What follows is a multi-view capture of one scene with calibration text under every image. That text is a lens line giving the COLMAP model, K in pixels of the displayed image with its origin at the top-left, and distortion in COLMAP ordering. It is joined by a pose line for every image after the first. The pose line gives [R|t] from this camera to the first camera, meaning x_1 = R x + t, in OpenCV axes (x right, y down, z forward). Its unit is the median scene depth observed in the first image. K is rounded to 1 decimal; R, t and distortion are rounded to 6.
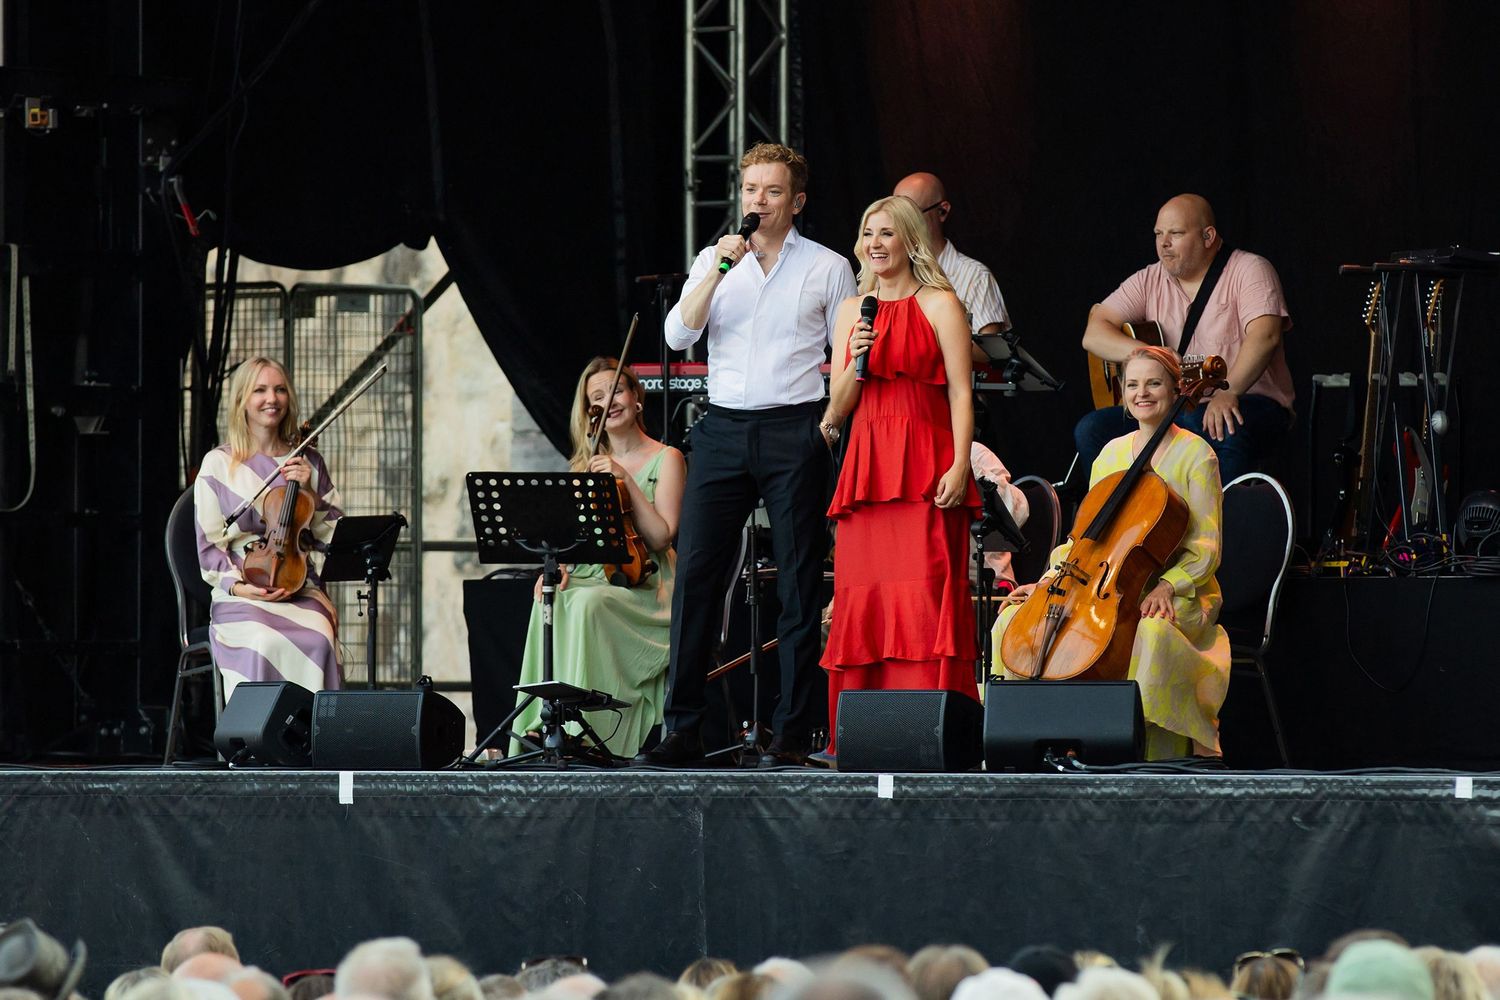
lens RADIAL K [[10902.2, 0, 693.1], [0, 10902.2, 462.9], [0, 0, 1]] dist [0.993973, 31.267064]
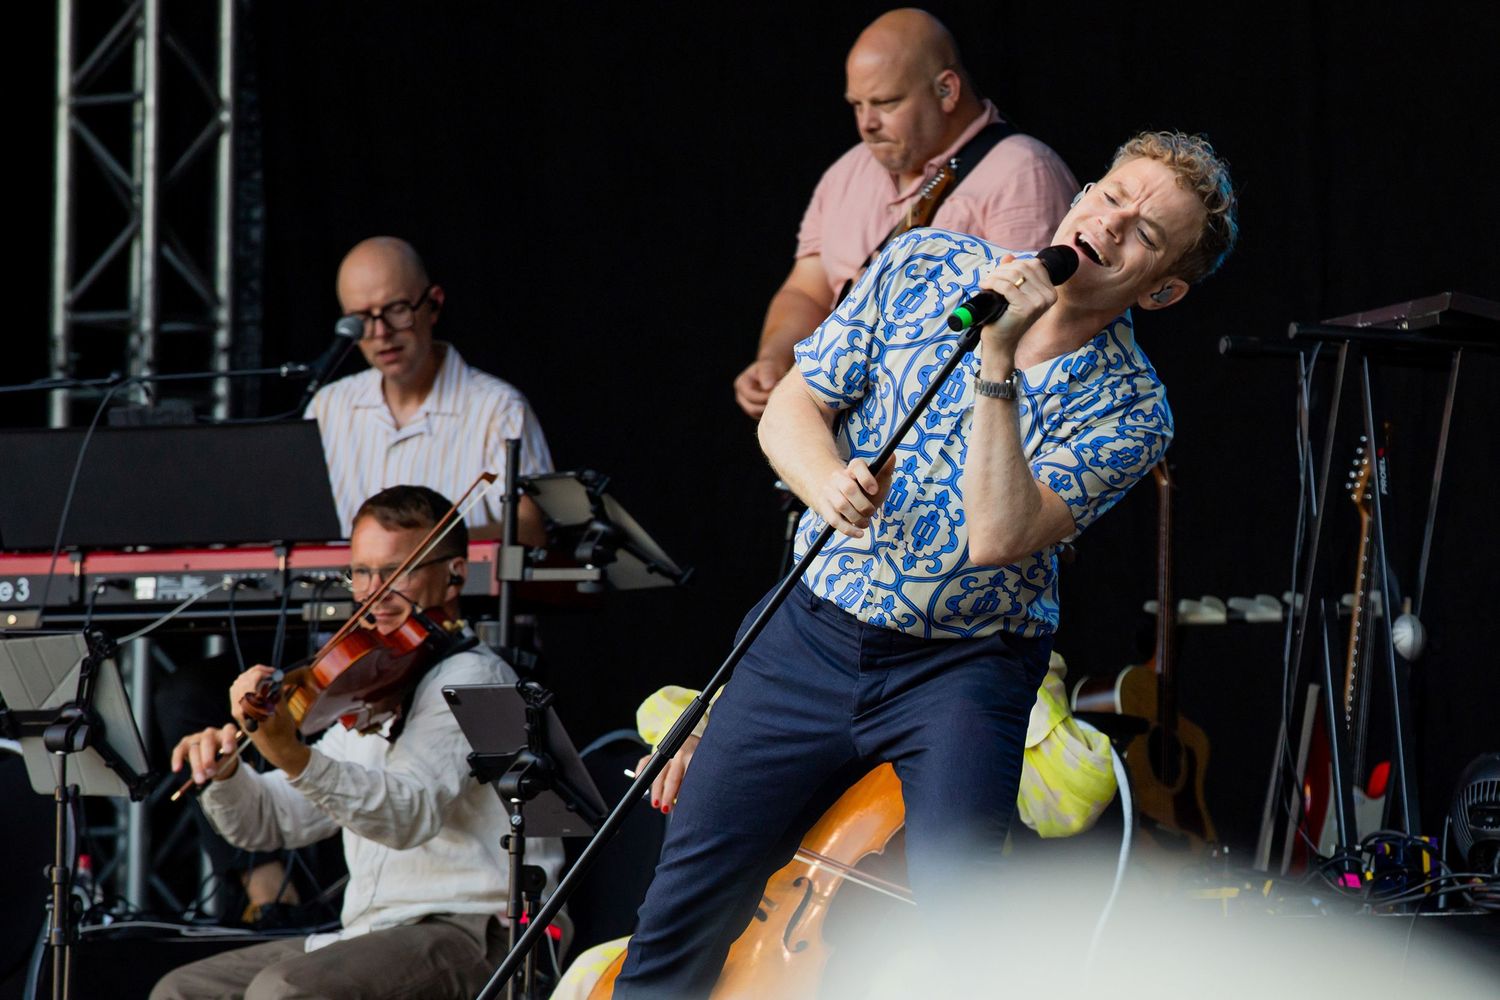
lens RADIAL K [[10589.4, 0, 484.6], [0, 10589.4, 564.6], [0, 0, 1]] dist [0.916896, 20.446936]
pose [[0.999621, 0.023055, 0.015012, 0.018577], [-0.022042, 0.997677, -0.064464, 0.028356], [-0.016463, 0.064109, 0.997807, 0.558908]]
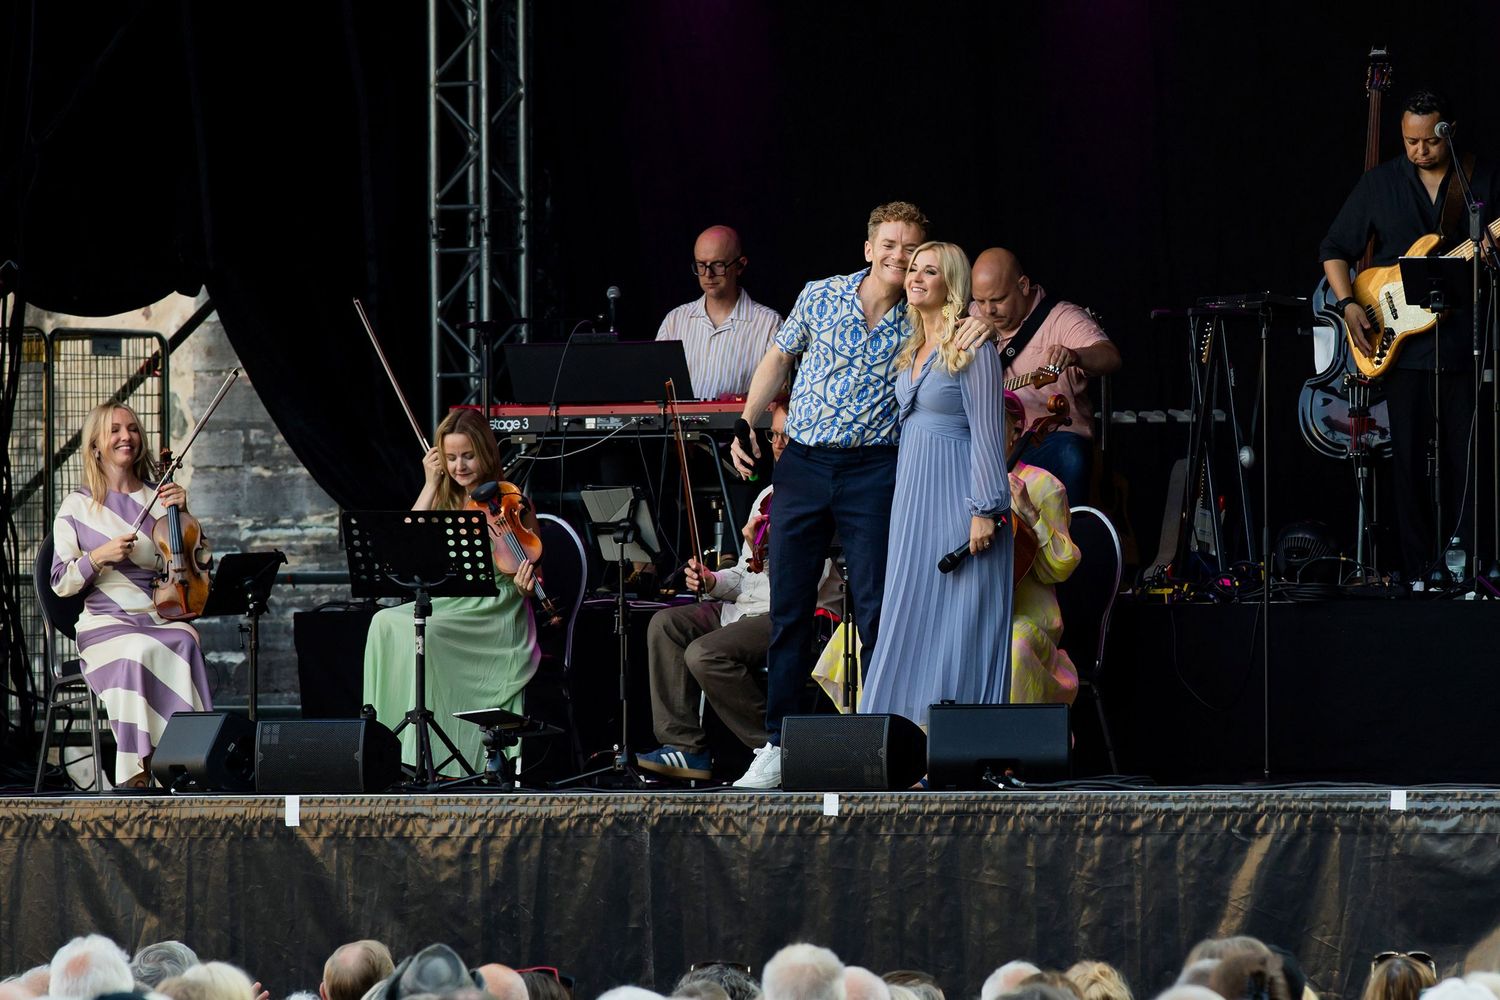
lens RADIAL K [[10902.2, 0, 693.1], [0, 10902.2, 462.9], [0, 0, 1]] dist [0.993973, 31.267064]
pose [[0.996563, -0.007181, 0.082528, -0.080920], [0.007309, 0.999973, -0.001250, -0.002451], [-0.082517, 0.001849, 0.996588, -0.060462]]
